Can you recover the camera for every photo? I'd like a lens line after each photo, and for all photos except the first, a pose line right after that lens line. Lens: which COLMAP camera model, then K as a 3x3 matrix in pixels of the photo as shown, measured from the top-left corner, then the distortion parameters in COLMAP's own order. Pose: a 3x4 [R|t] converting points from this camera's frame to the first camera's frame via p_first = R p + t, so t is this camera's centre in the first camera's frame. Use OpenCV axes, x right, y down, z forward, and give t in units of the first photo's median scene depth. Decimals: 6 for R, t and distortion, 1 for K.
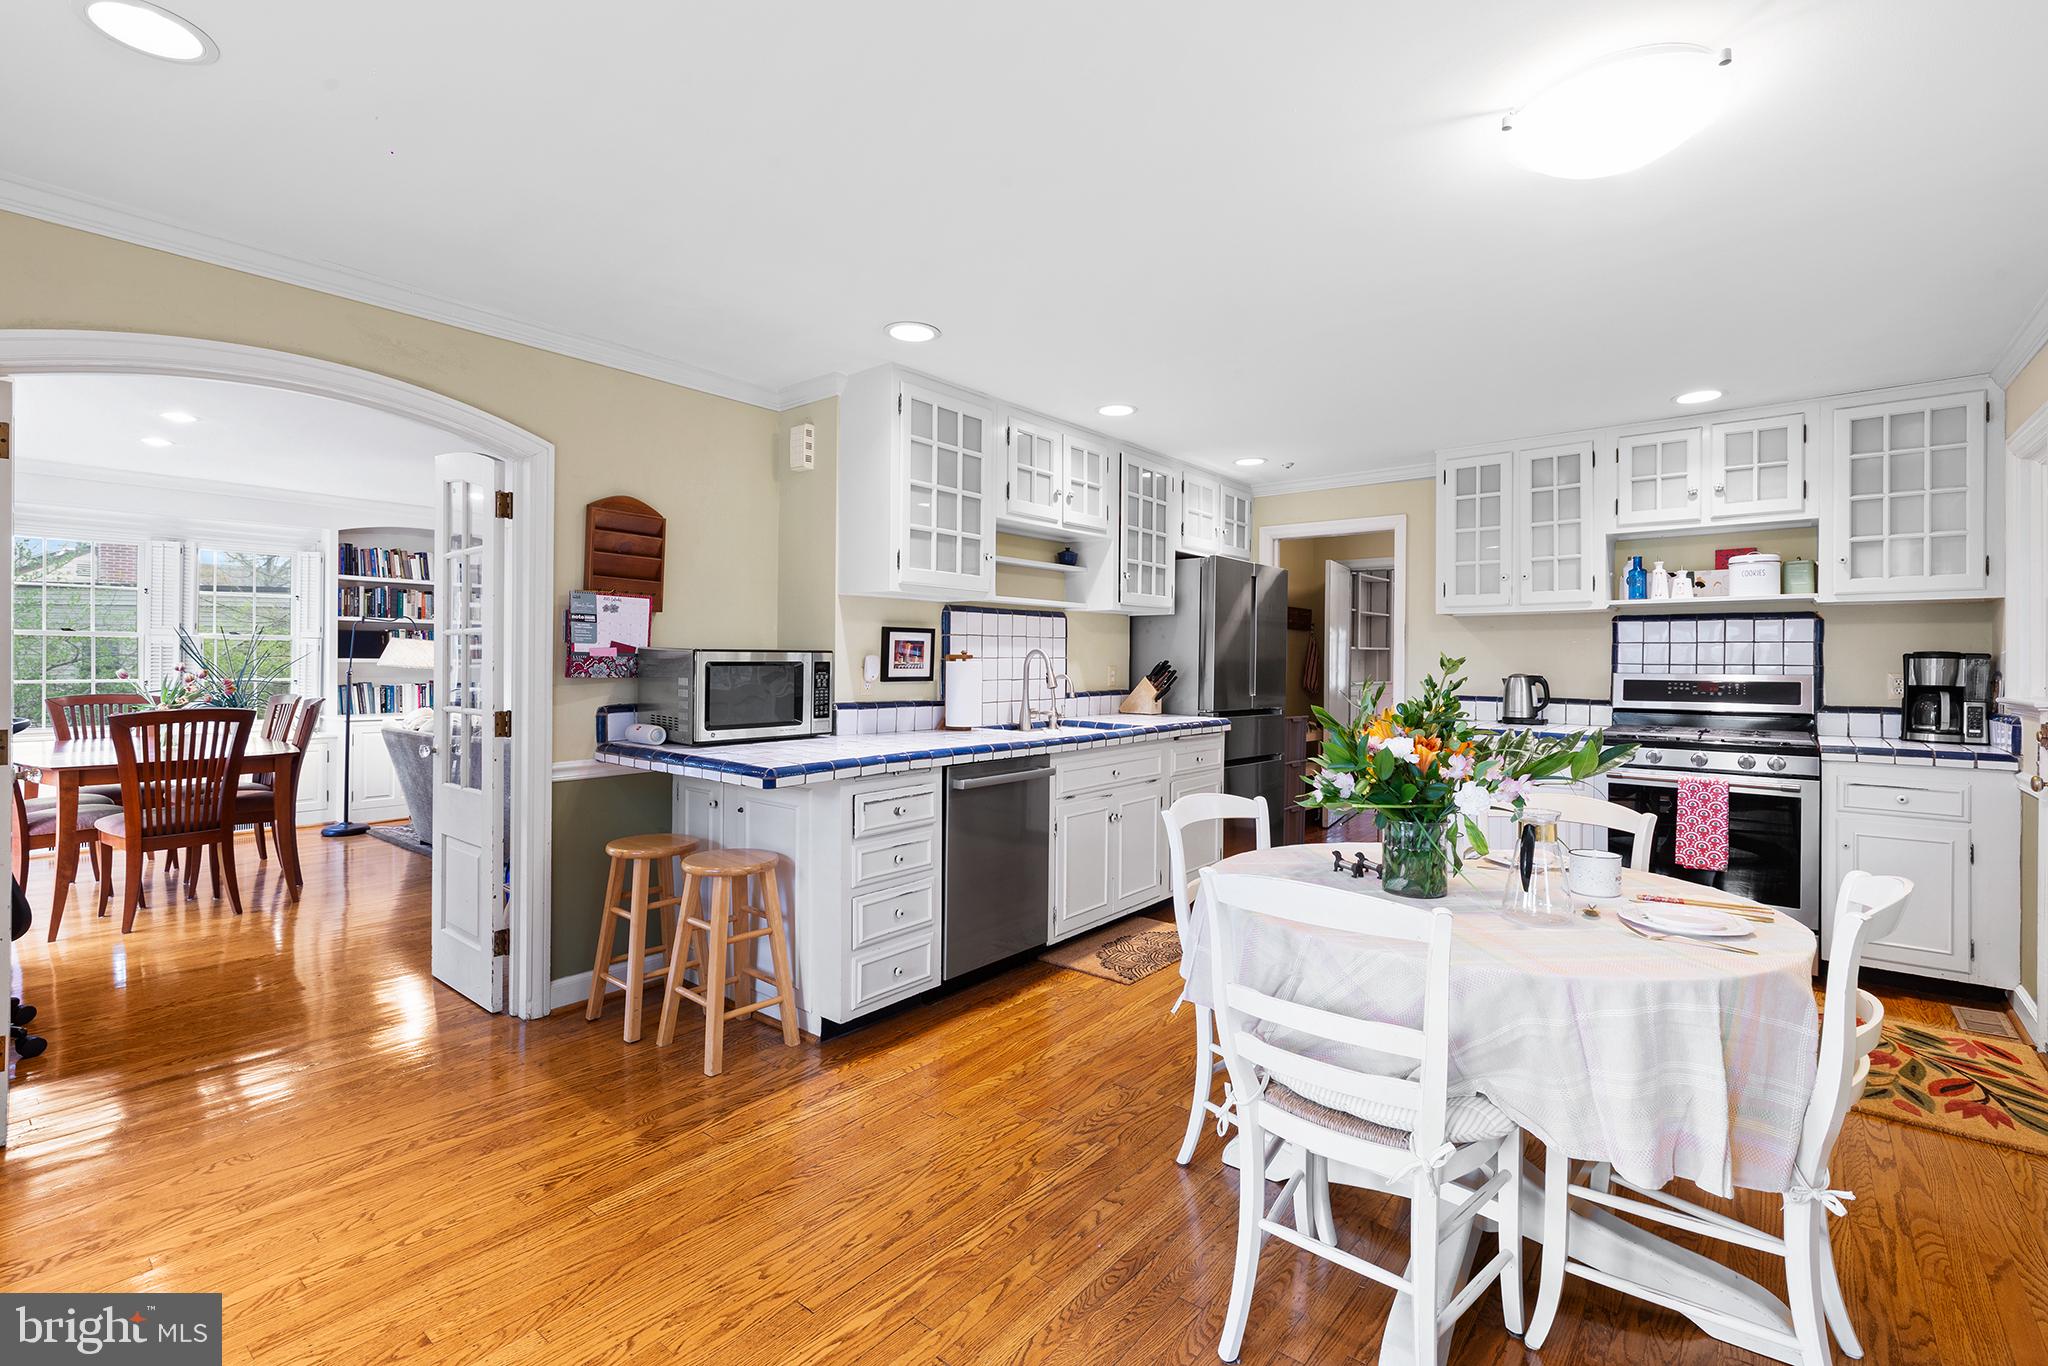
lens RADIAL K [[923.2, 0, 1031.4], [0, 923.2, 663.5], [0, 0, 1]] dist [0.002094, -0.000954]
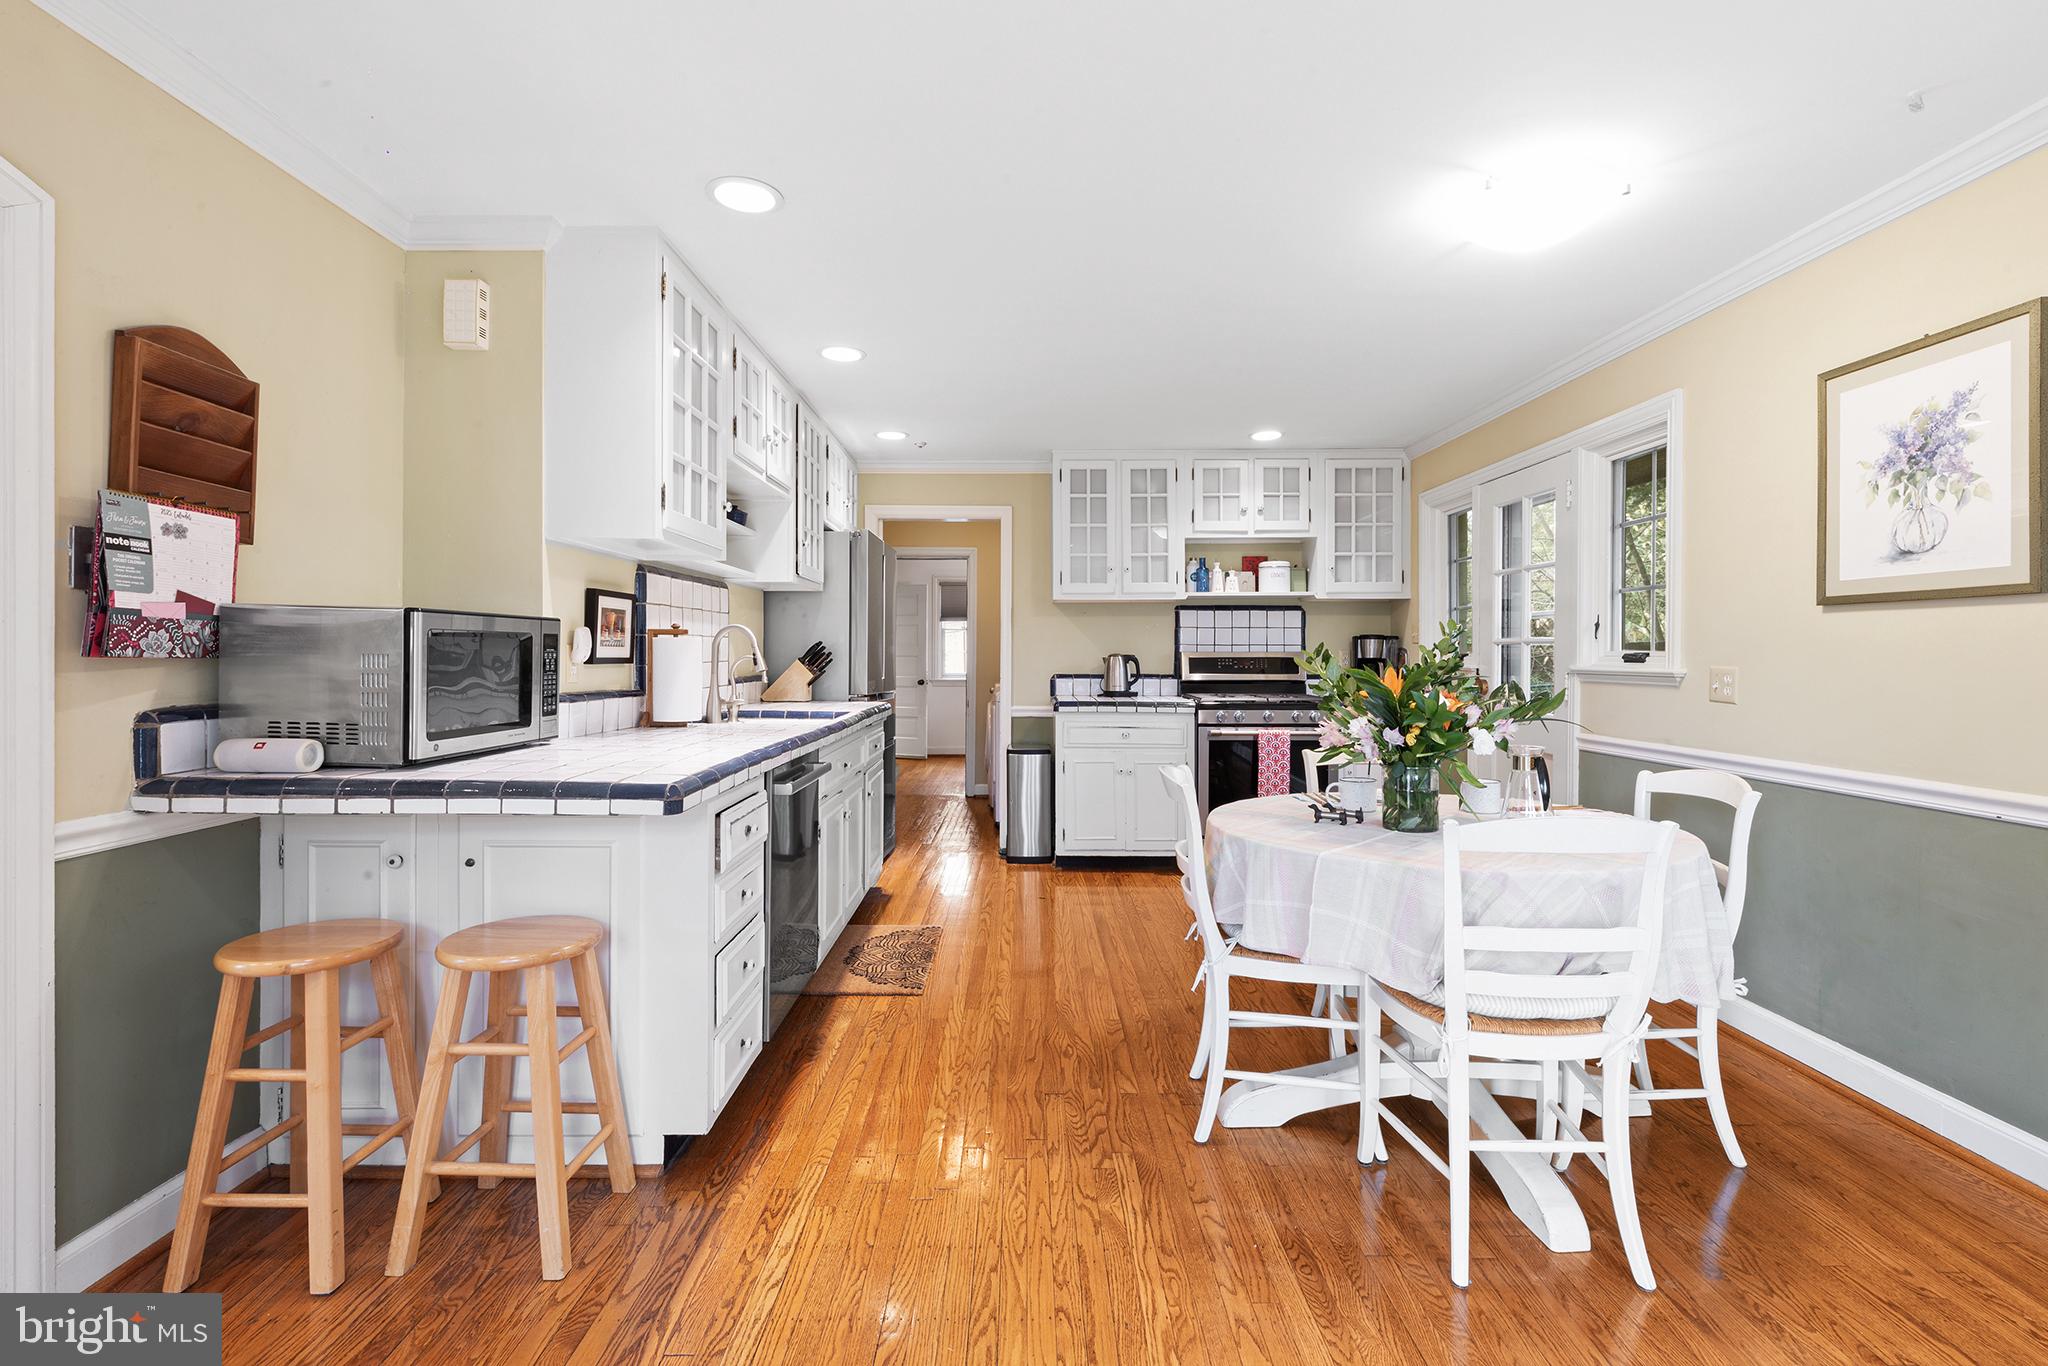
lens RADIAL K [[923.2, 0, 1036.1], [0, 923.2, 663.6], [0, 0, 1]] dist [0.002094, -0.000954]
pose [[0.768062, -0.011189, 0.640278, -0.372243], [0.006407, 0.999932, 0.009789, 0.015181], [-0.640344, -0.003416, 0.768081, 0.228353]]
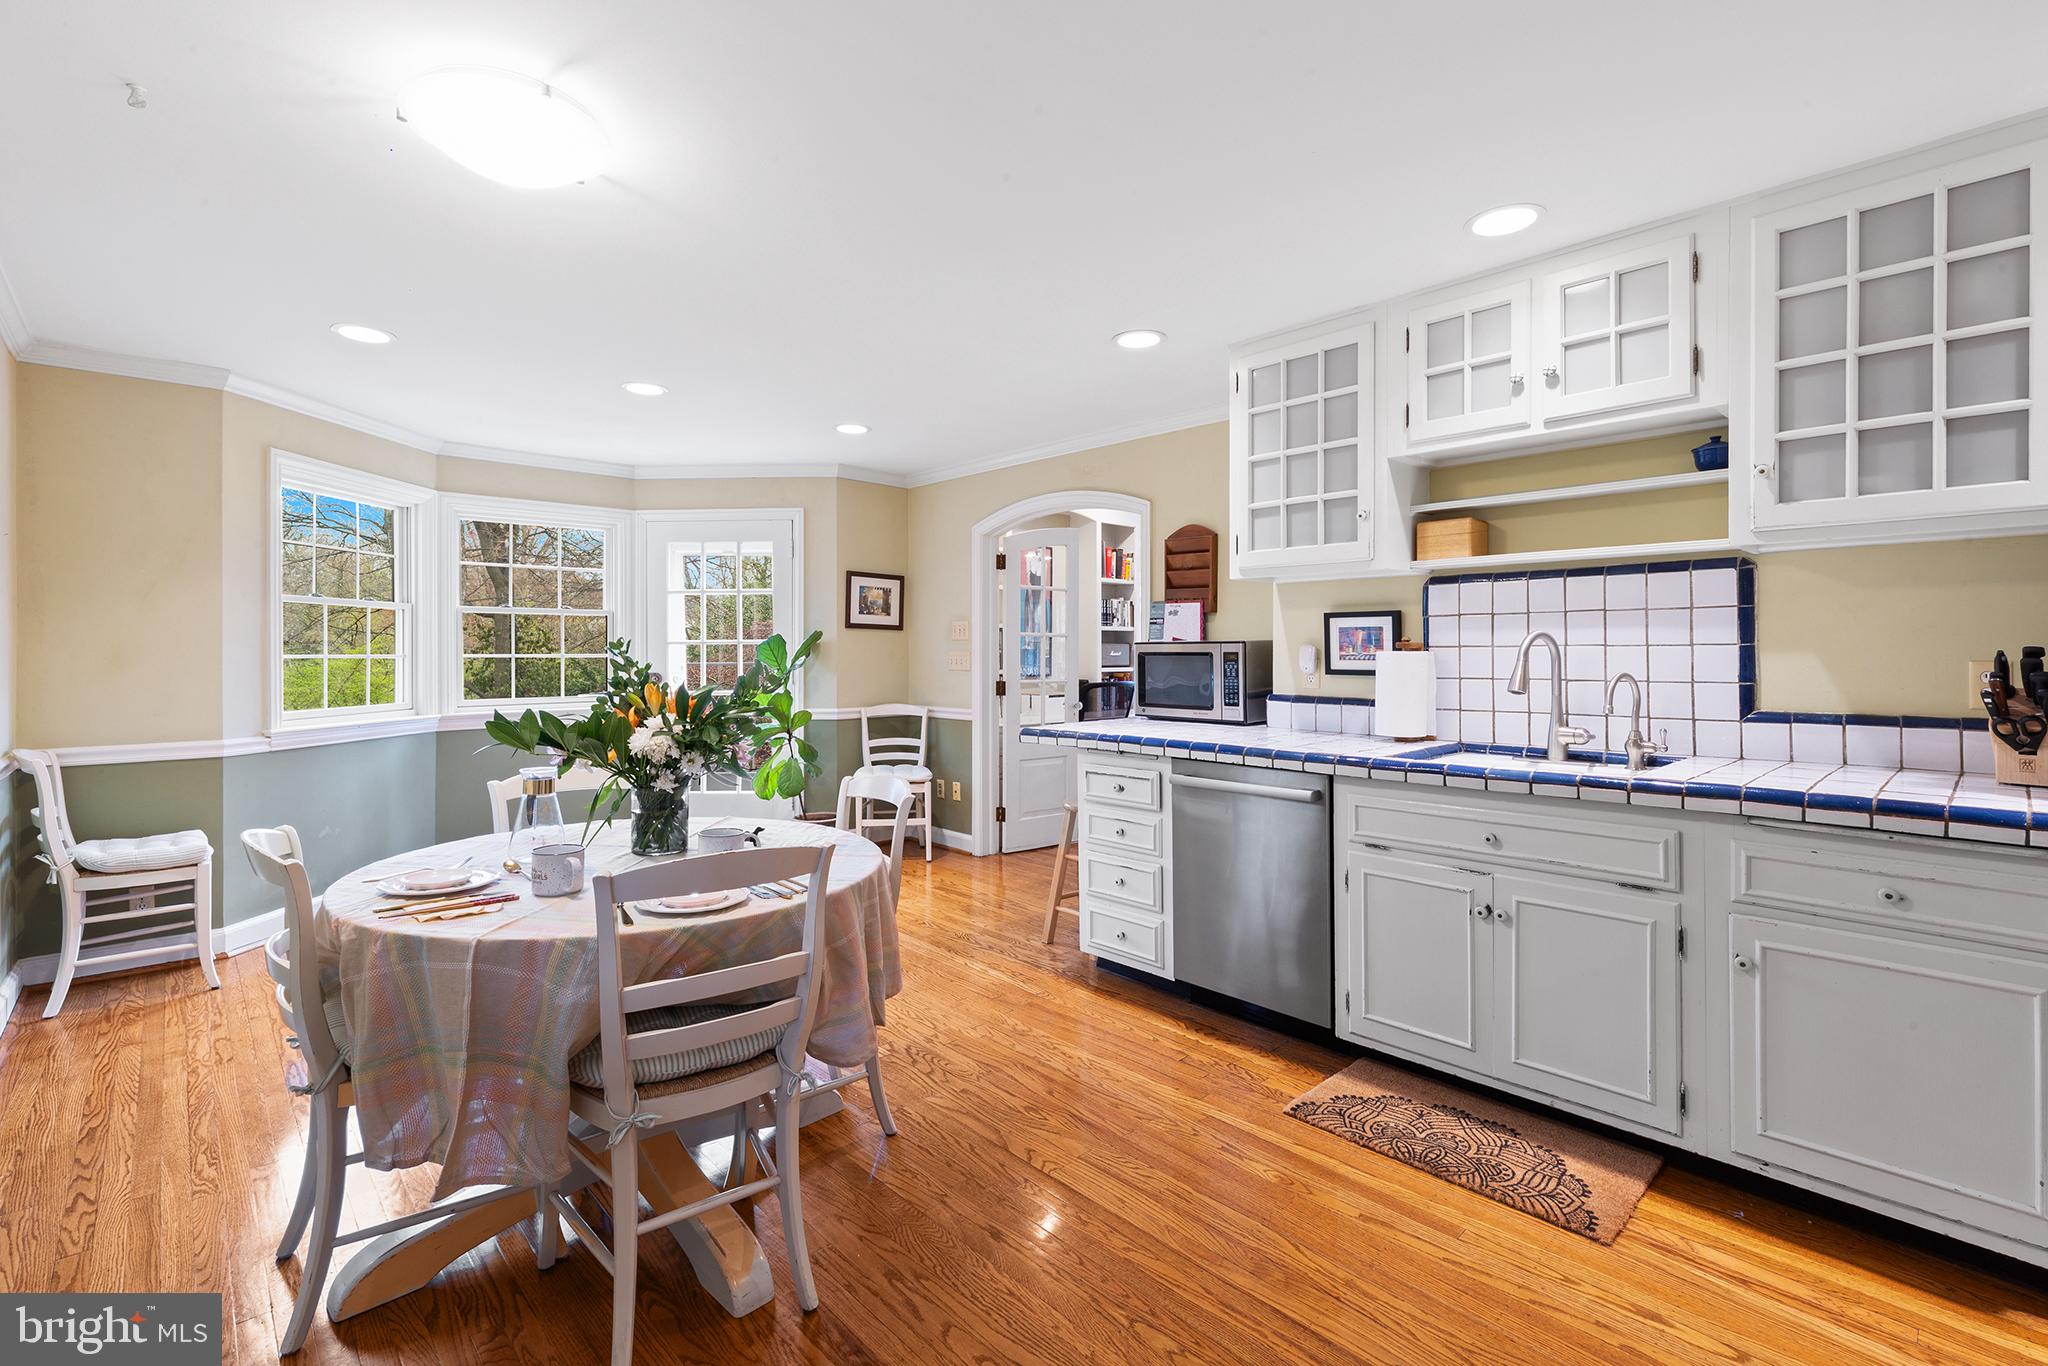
lens RADIAL K [[923.2, 0, 1021.7], [0, 923.2, 655.7], [0, 0, 1]] dist [0.002094, -0.000954]
pose [[-0.146247, -0.004112, -0.989240, 0.801602], [-0.008039, 0.999963, -0.002969, 0.006697], [0.989215, 0.007518, -0.146275, 0.877523]]
